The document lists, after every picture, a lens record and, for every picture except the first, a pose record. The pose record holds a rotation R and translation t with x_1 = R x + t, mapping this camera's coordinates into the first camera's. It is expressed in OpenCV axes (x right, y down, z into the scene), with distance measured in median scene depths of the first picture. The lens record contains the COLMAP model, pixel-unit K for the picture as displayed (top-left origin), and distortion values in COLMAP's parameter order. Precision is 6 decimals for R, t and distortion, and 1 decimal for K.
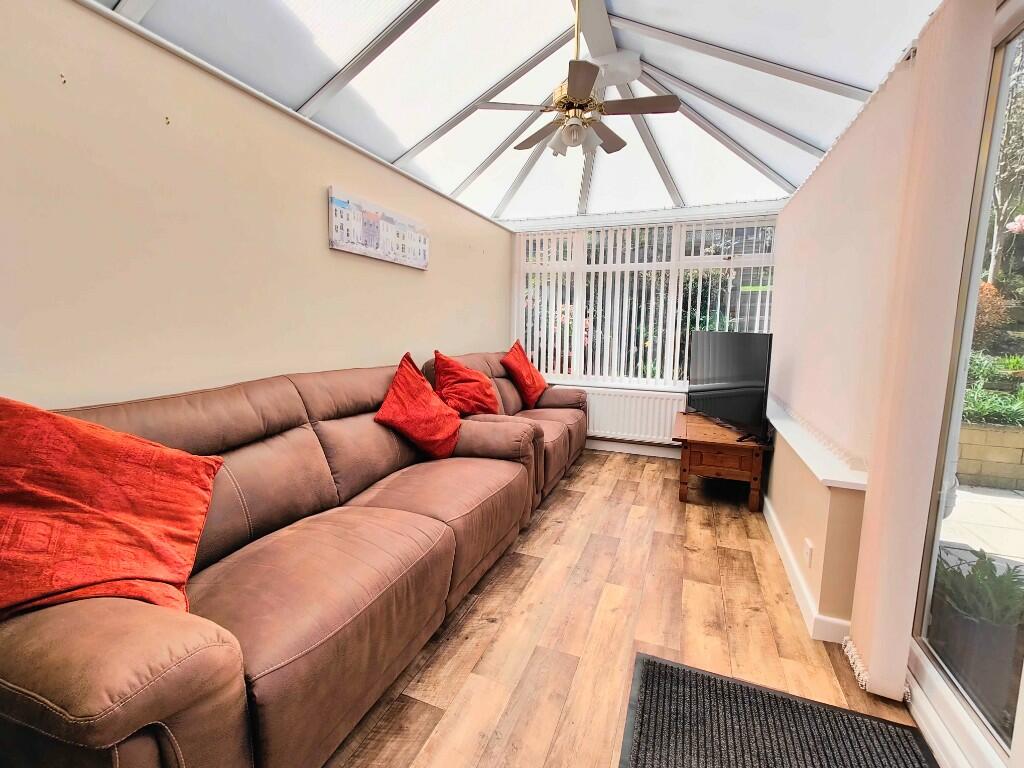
lens RADIAL K [[451.7, 0, 511.1], [0, 451.7, 385.1], [0, 0, 1]] dist [-0.001155, -0.000638]
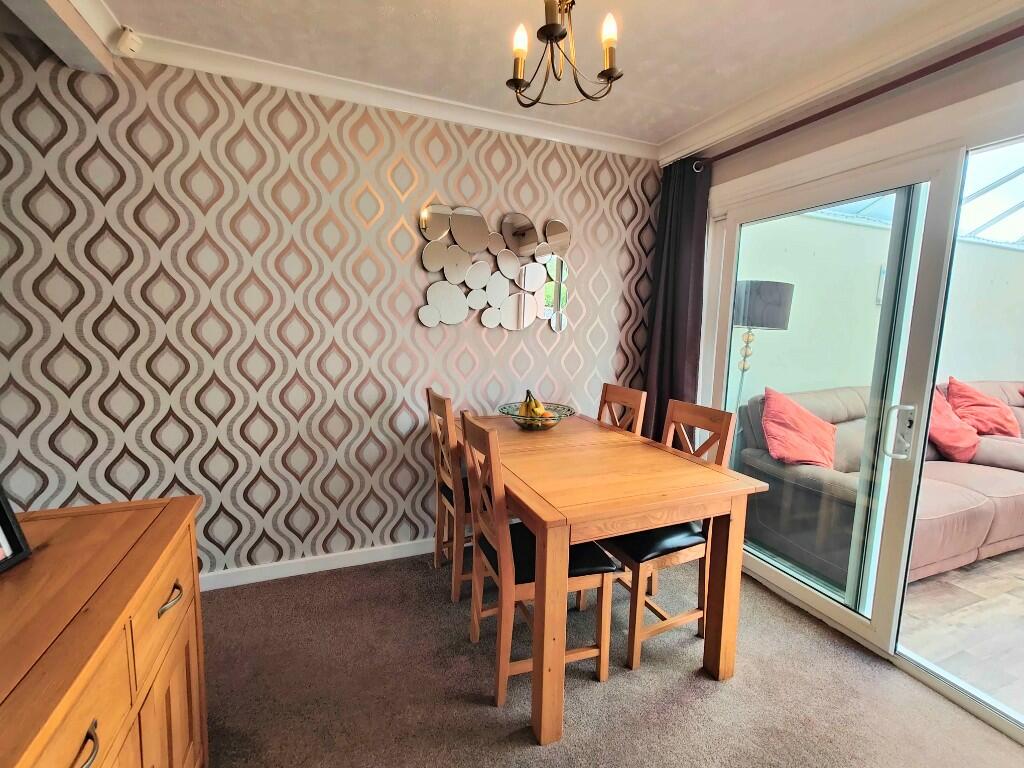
lens RADIAL K [[451.7, 0, 513.5], [0, 451.7, 382.3], [0, 0, 1]] dist [-0.001155, -0.000638]
pose [[0.694219, 0.106984, -0.711769, -0.139612], [-0.114357, 0.992725, 0.037677, 0.031526], [0.710621, 0.055239, 0.701403, -0.792953]]
